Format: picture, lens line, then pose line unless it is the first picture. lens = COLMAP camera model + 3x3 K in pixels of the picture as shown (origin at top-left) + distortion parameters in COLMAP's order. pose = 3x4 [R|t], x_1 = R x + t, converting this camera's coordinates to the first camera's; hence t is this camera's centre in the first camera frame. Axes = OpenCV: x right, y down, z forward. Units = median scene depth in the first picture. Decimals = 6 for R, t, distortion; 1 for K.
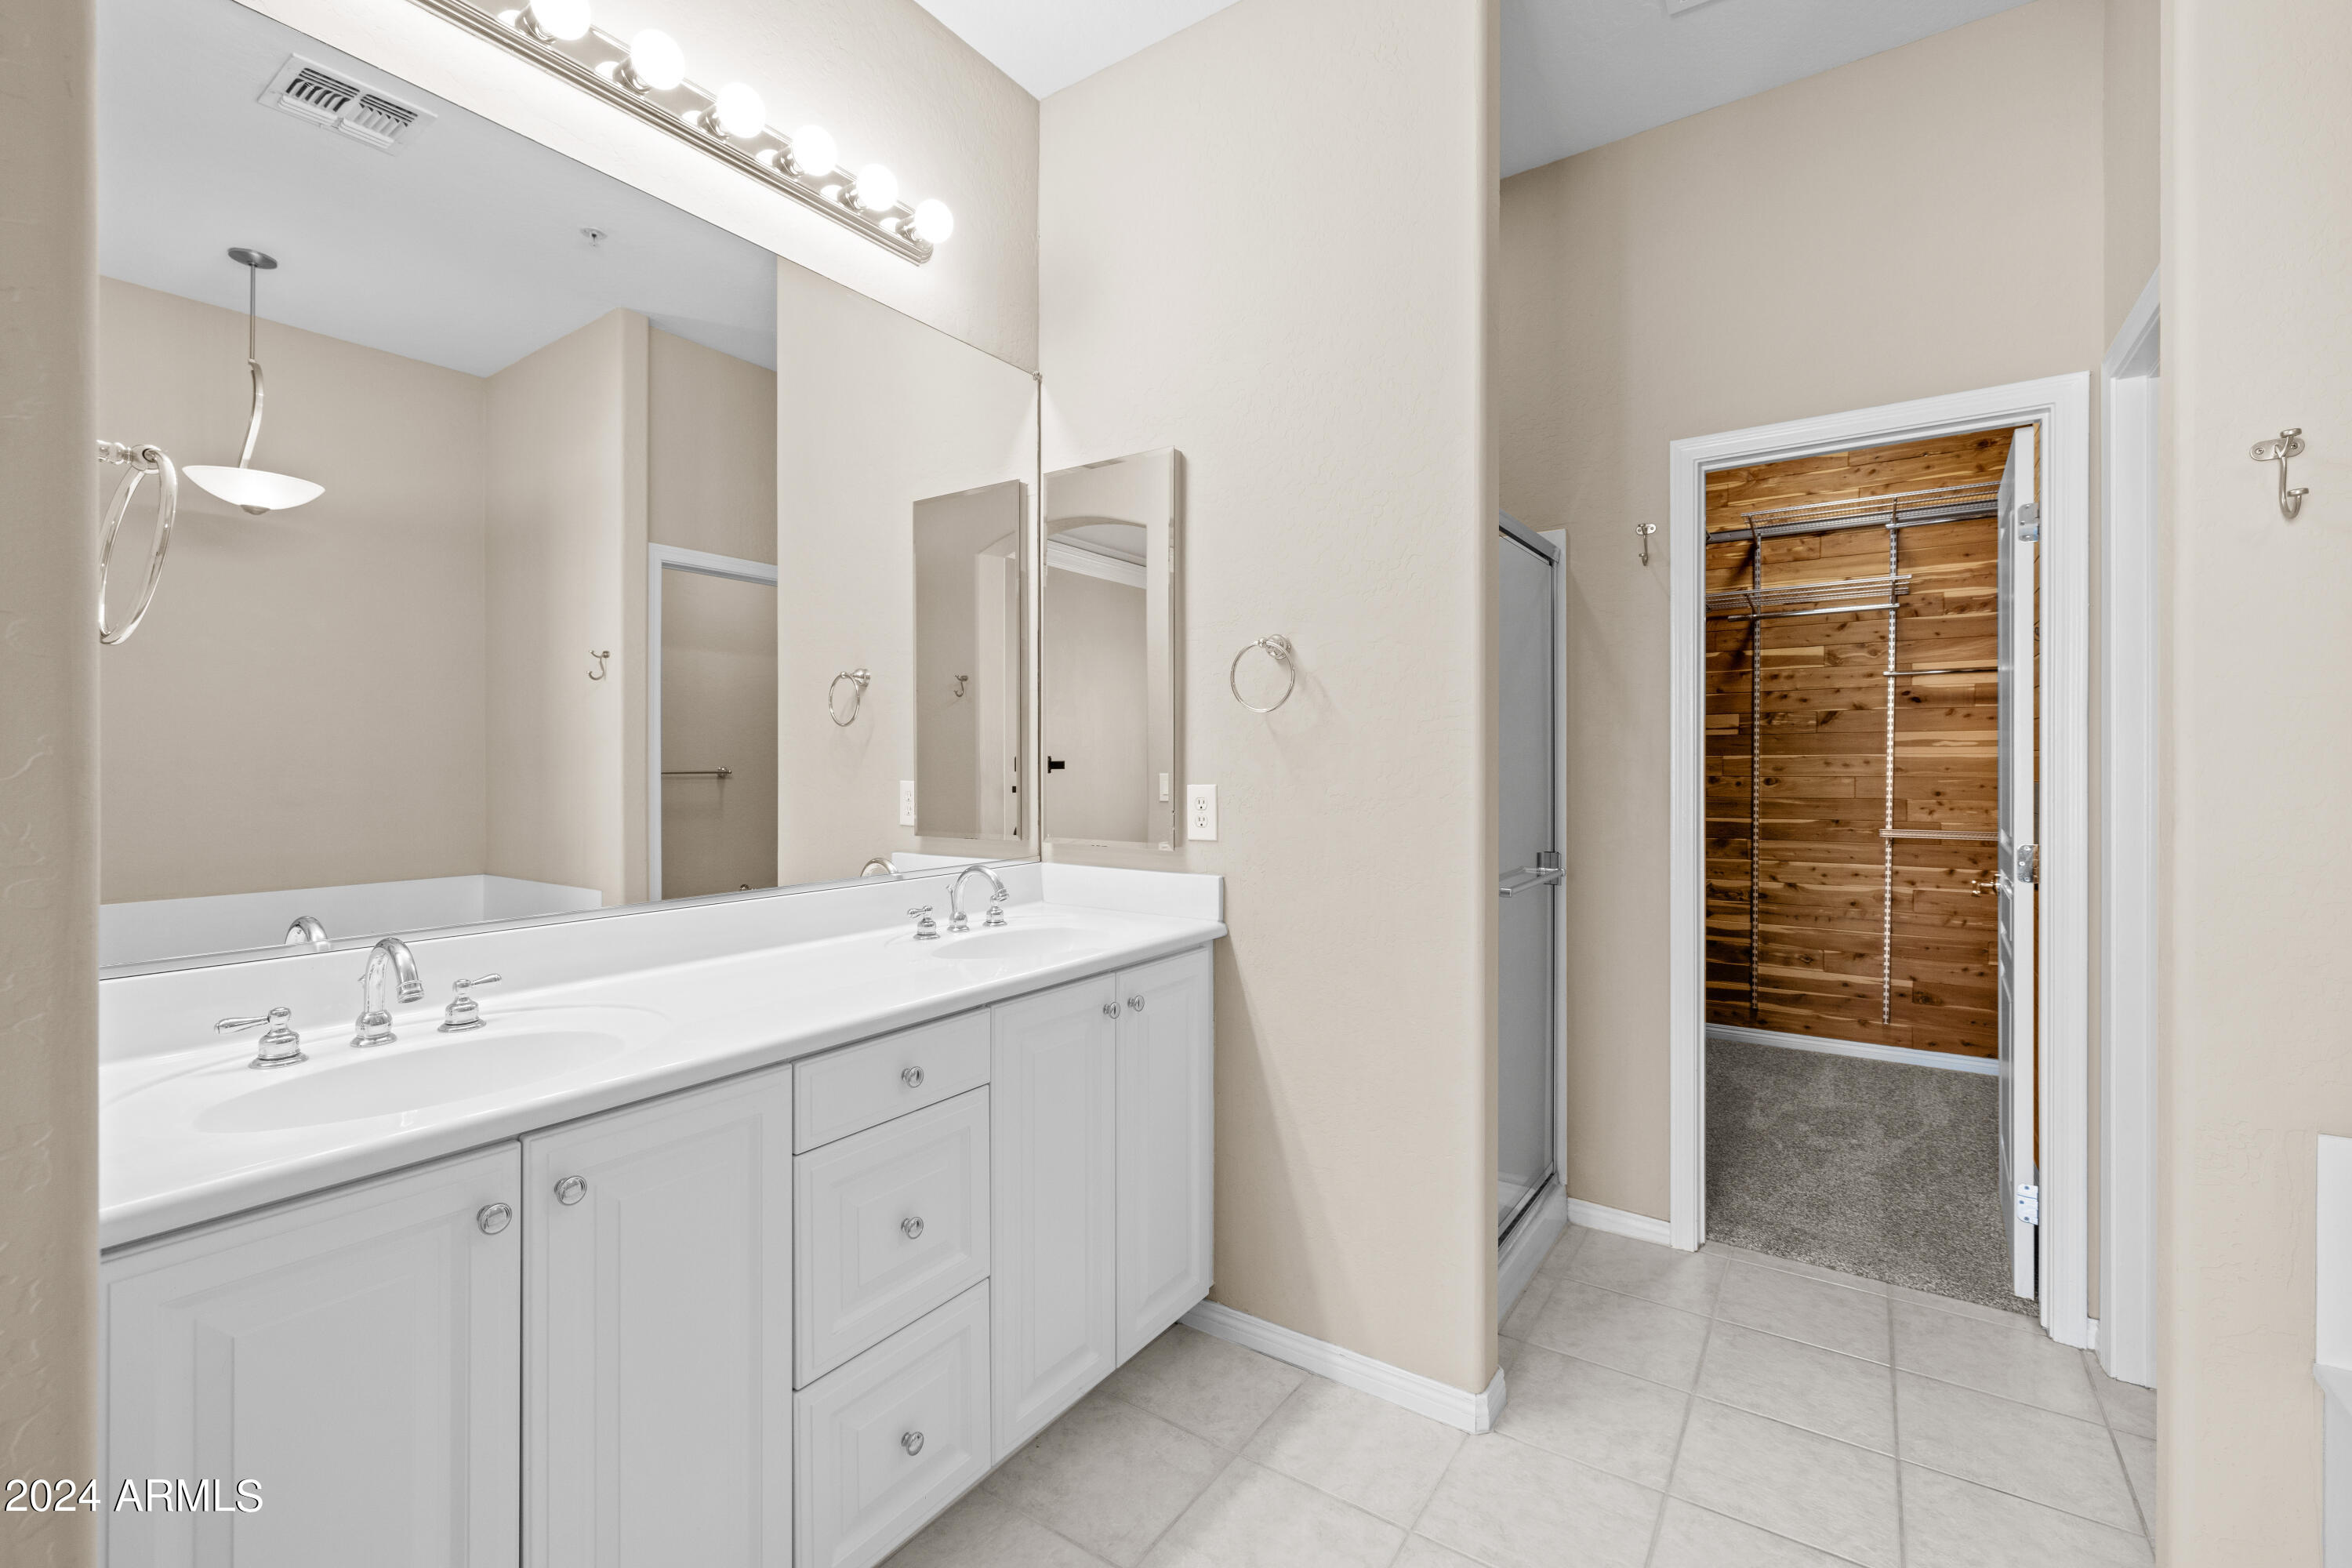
lens RADIAL K [[1006.2, 0, 1180.8], [0, 1006.2, 771.9], [0, 0, 1]] dist [0.000534, 0.000291]
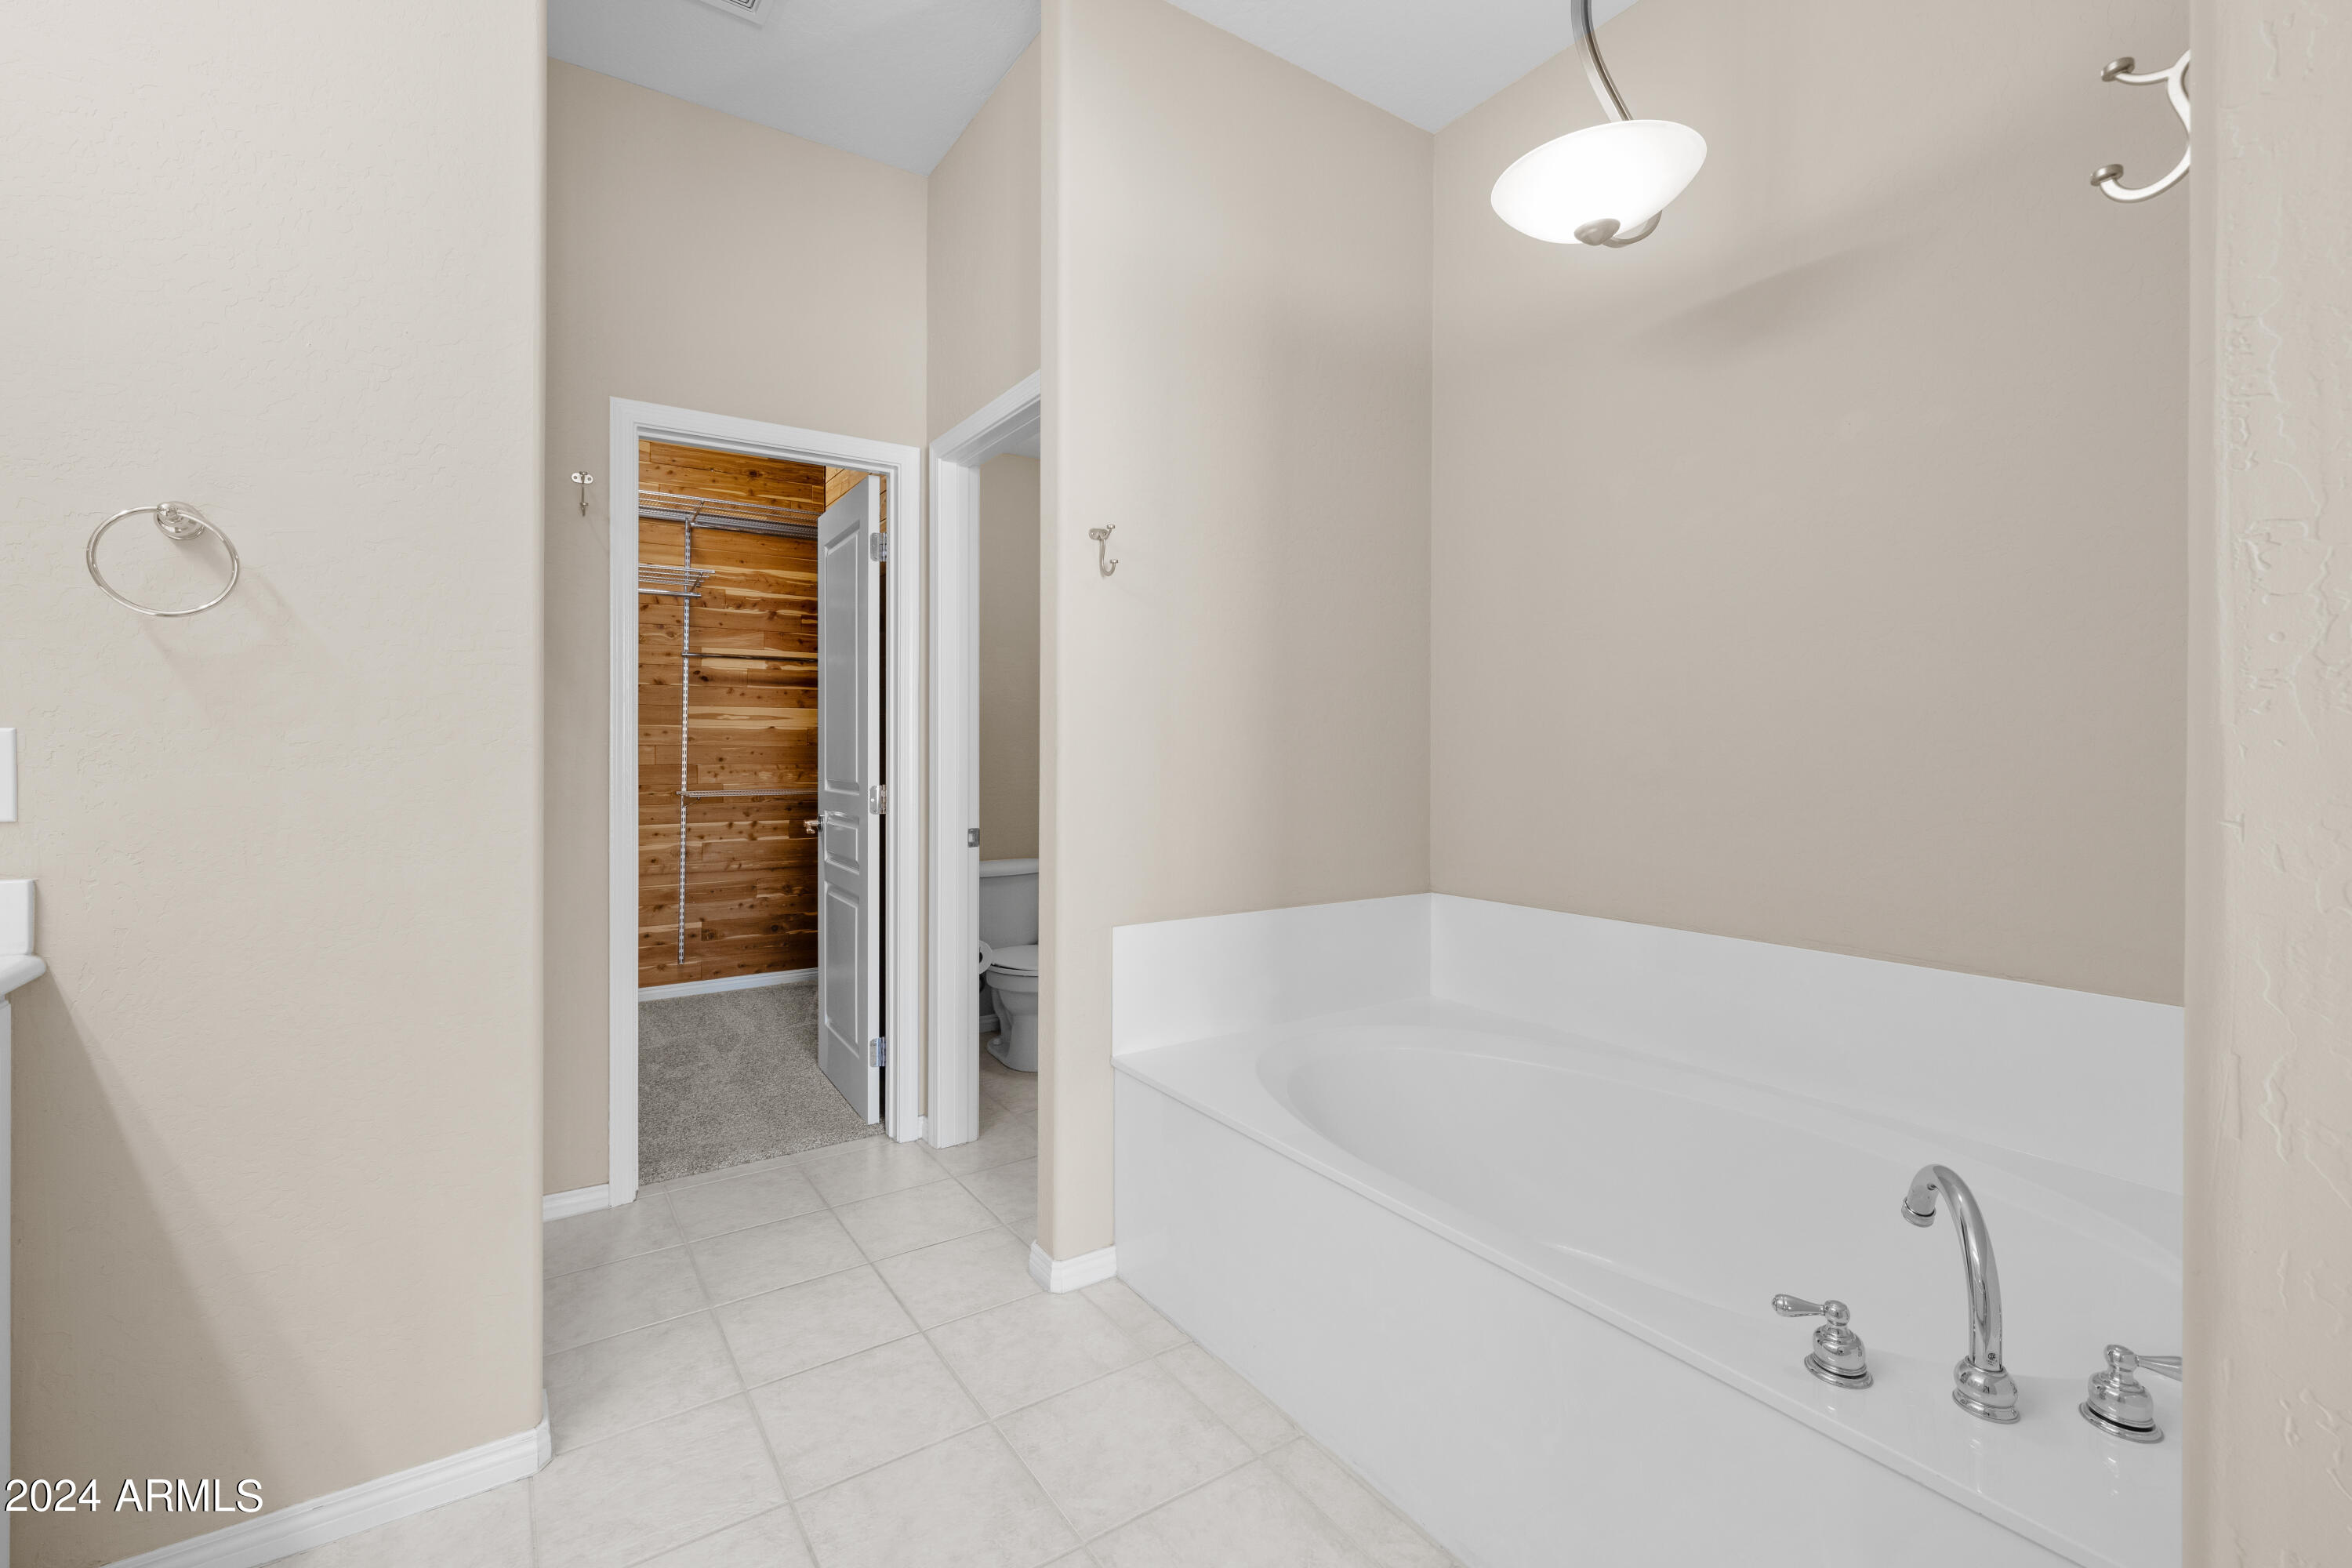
lens RADIAL K [[1006.2, 0, 1152.7], [0, 1006.2, 755.6], [0, 0, 1]] dist [0.000534, 0.000291]
pose [[0.380179, -0.003421, 0.924907, -0.150974], [0.004786, 0.999987, 0.001732, 0.017910], [-0.924901, 0.003768, 0.380190, 0.083255]]
